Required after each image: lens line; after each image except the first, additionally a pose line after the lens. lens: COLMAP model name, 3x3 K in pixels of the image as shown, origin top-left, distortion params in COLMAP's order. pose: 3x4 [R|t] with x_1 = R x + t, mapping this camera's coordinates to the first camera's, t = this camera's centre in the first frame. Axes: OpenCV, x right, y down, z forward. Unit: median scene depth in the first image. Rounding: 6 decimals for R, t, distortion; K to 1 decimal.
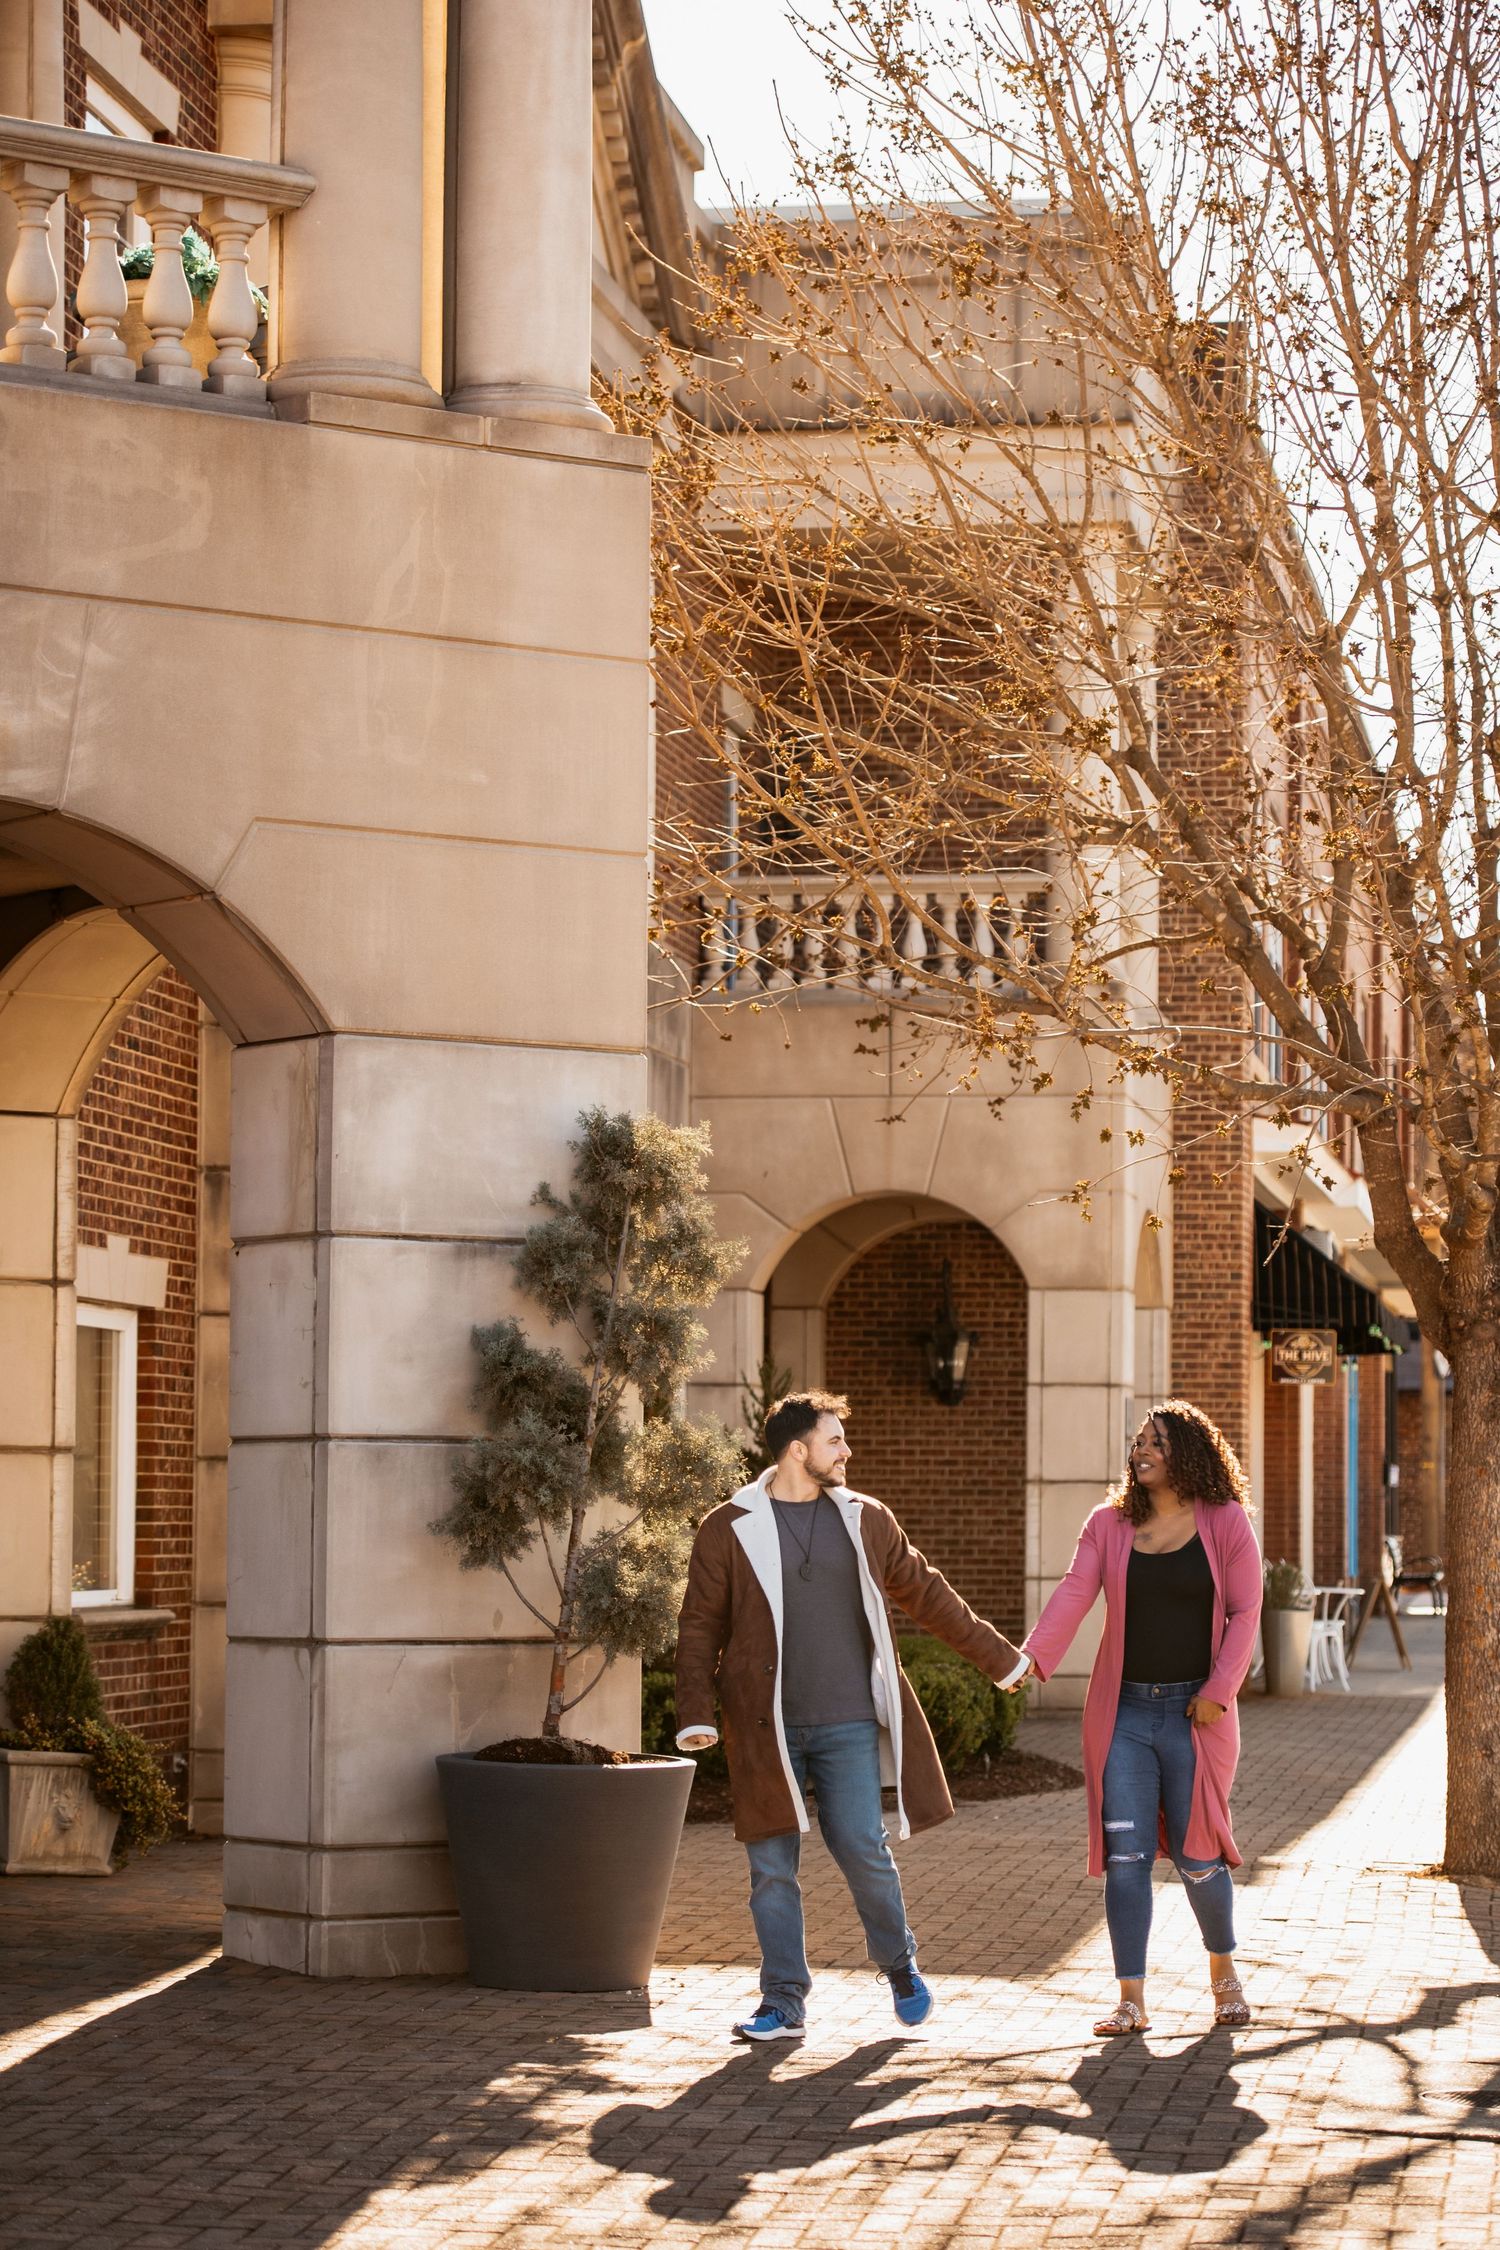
lens RADIAL K [[5471.3, 0, 749.0], [0, 5471.3, 1131.6], [0, 0, 1]] dist [-0.007086, 0.000000]
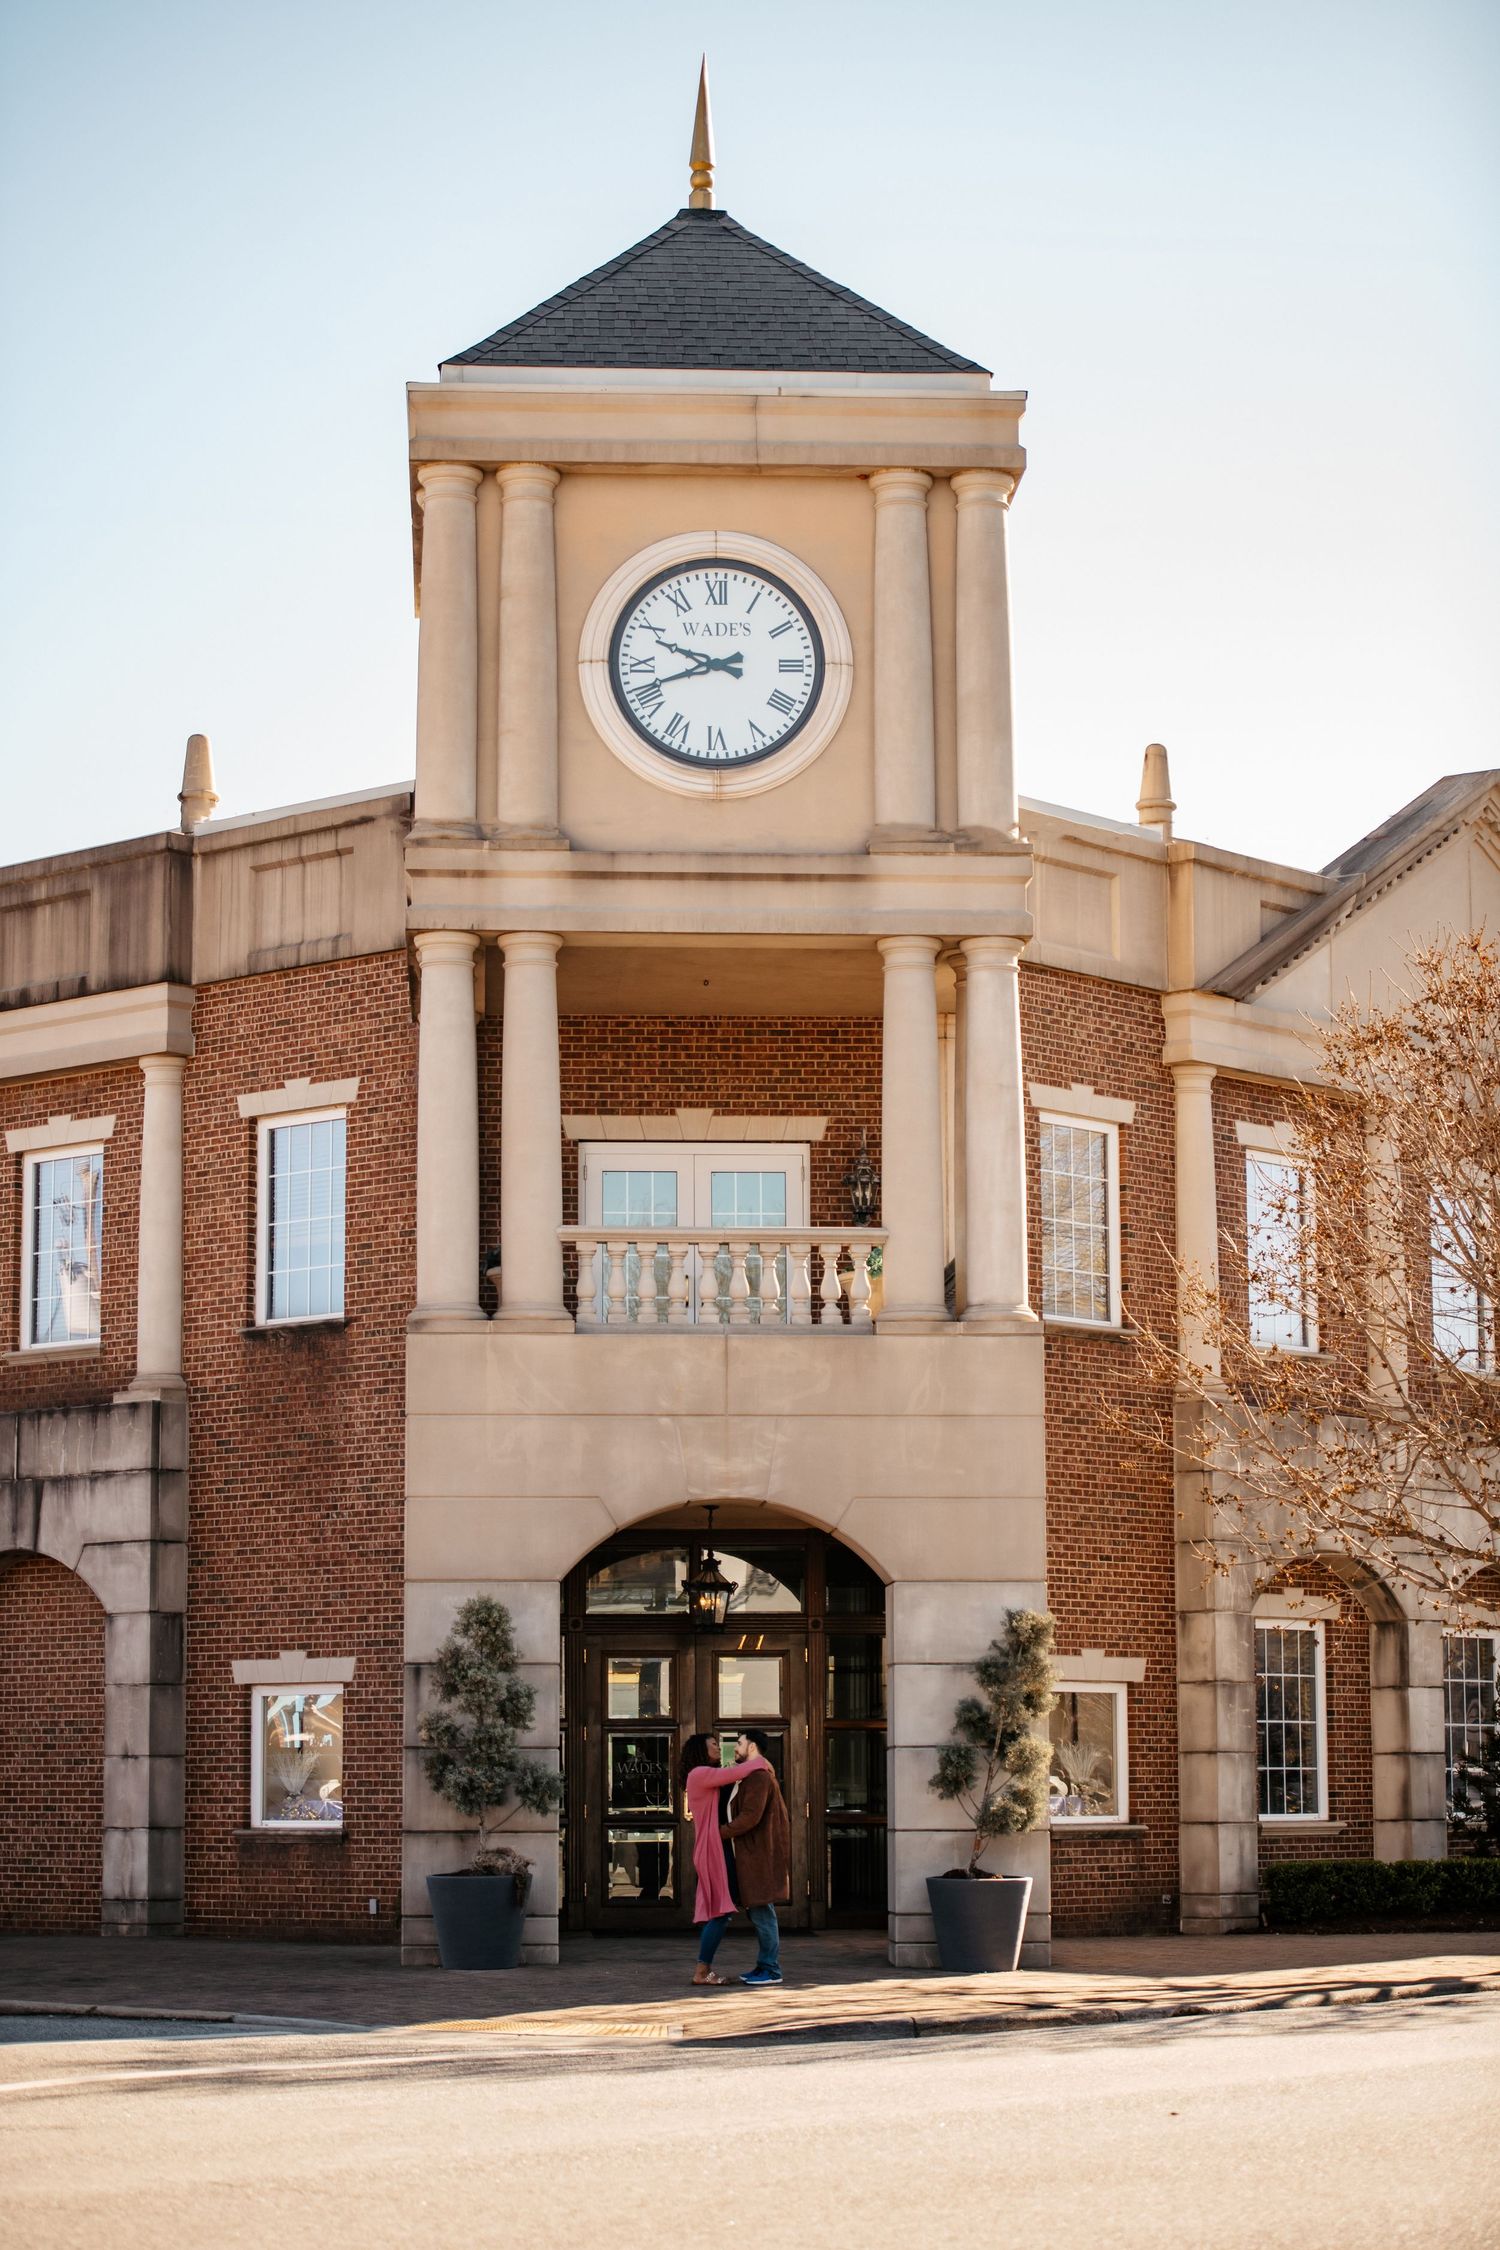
lens RADIAL K [[4489.4, 0, 736.2], [0, 4489.4, 1126.0], [0, 0, 1]] dist [-0.017800, 0.000000]
pose [[0.838058, -0.088559, -0.538346, 0.966595], [0.046210, 0.994714, -0.091696, -0.039825], [0.543621, 0.051970, 0.837720, -0.741298]]
